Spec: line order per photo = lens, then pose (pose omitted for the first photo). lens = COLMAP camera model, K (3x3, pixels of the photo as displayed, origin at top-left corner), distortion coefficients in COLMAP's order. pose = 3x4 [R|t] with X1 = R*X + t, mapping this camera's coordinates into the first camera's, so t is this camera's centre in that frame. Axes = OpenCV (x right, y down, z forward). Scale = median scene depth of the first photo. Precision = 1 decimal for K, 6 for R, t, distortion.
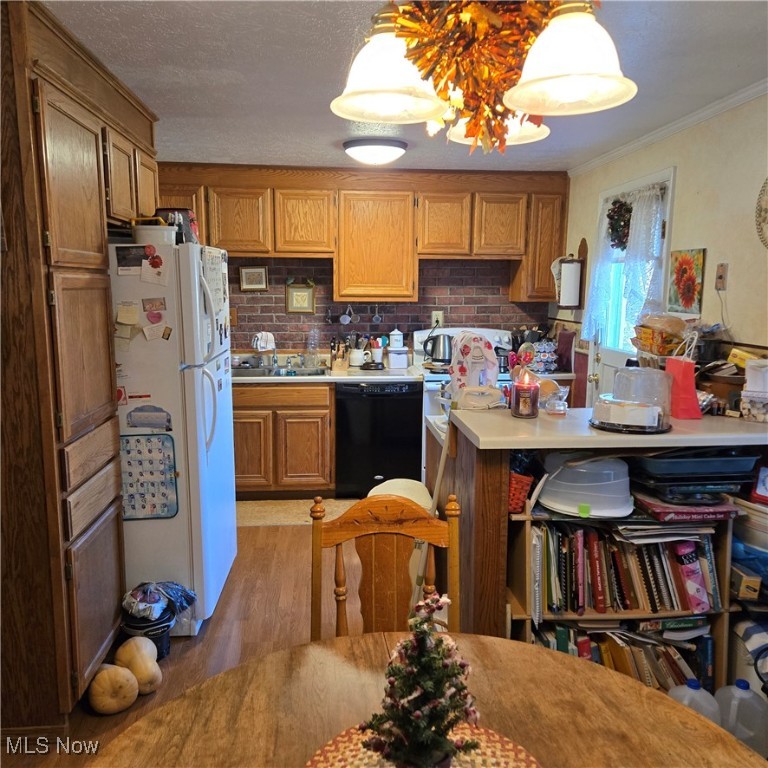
lens RADIAL K [[655.3, 0, 365.1], [0, 655.3, 380.1], [0, 0, 1]] dist [0.090311, -0.092300]
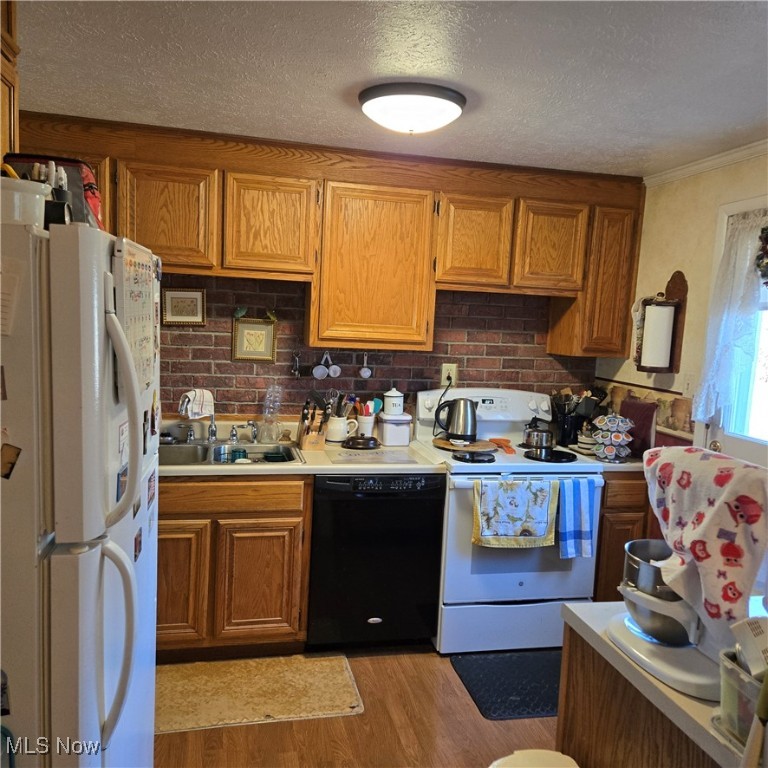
lens RADIAL K [[655.3, 0, 365.1], [0, 655.3, 380.1], [0, 0, 1]] dist [0.090311, -0.092300]
pose [[0.988759, 0.026553, 0.147145, -0.089959], [-0.020472, 0.998879, -0.042685, -0.059940], [-0.148113, 0.039193, 0.988194, 0.342546]]
